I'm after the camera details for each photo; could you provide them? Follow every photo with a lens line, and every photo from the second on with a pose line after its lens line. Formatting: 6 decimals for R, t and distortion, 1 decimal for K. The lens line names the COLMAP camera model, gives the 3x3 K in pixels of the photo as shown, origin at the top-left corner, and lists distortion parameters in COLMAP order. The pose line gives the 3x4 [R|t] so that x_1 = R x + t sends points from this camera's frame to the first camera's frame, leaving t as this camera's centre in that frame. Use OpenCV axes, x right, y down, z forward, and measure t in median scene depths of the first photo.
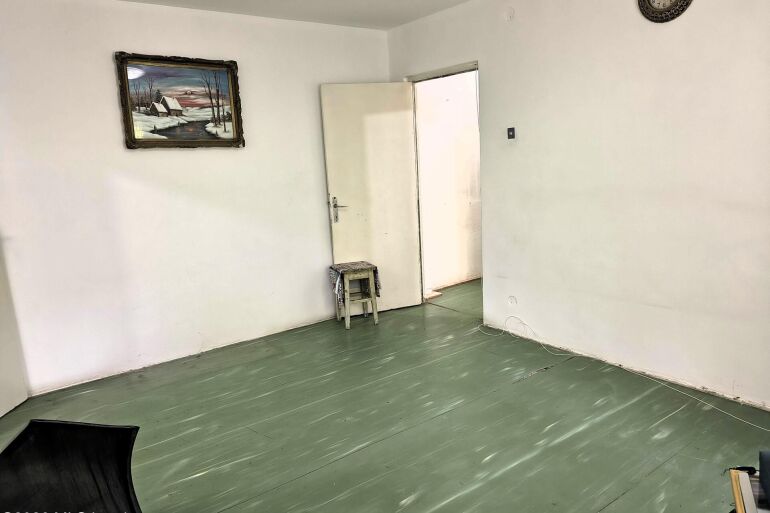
lens RADIAL K [[522.1, 0, 383.3], [0, 522.1, 256.3], [0, 0, 1]] dist [0.036695, -0.043395]
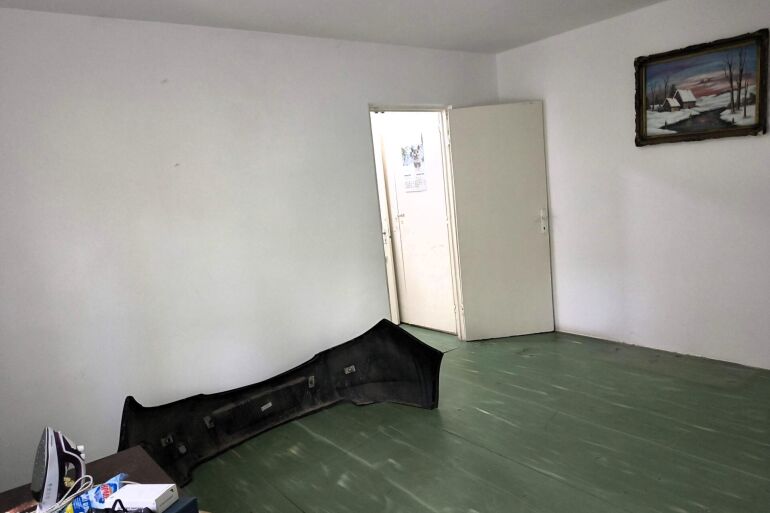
lens RADIAL K [[522.1, 0, 393.0], [0, 522.1, 260.6], [0, 0, 1]] dist [0.036695, -0.043395]
pose [[0.064315, 0.204861, -0.976676, 0.574065], [-0.089273, 0.975959, 0.198832, -0.140088], [0.993929, 0.074403, 0.081057, 0.412001]]
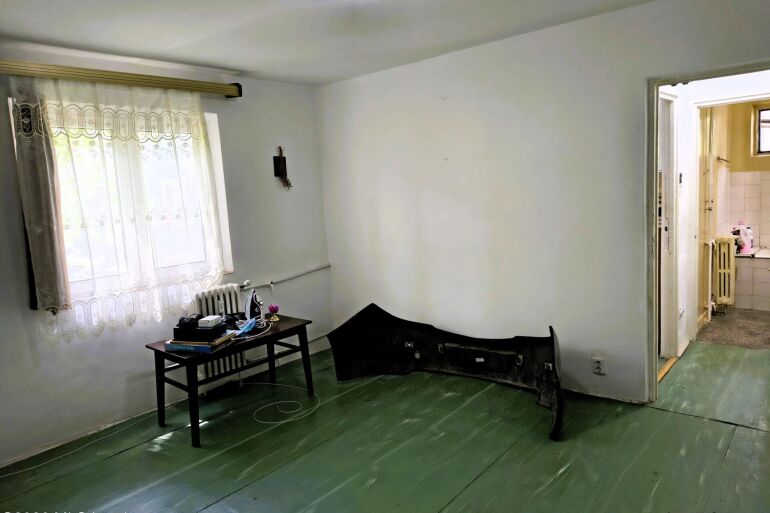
lens RADIAL K [[522.1, 0, 400.0], [0, 522.1, 250.7], [0, 0, 1]] dist [0.036695, -0.043395]
pose [[-0.956397, 0.149254, -0.251055, 0.124422], [0.066651, 0.948419, 0.309933, -0.261092], [0.284365, 0.279686, -0.917013, 1.181500]]
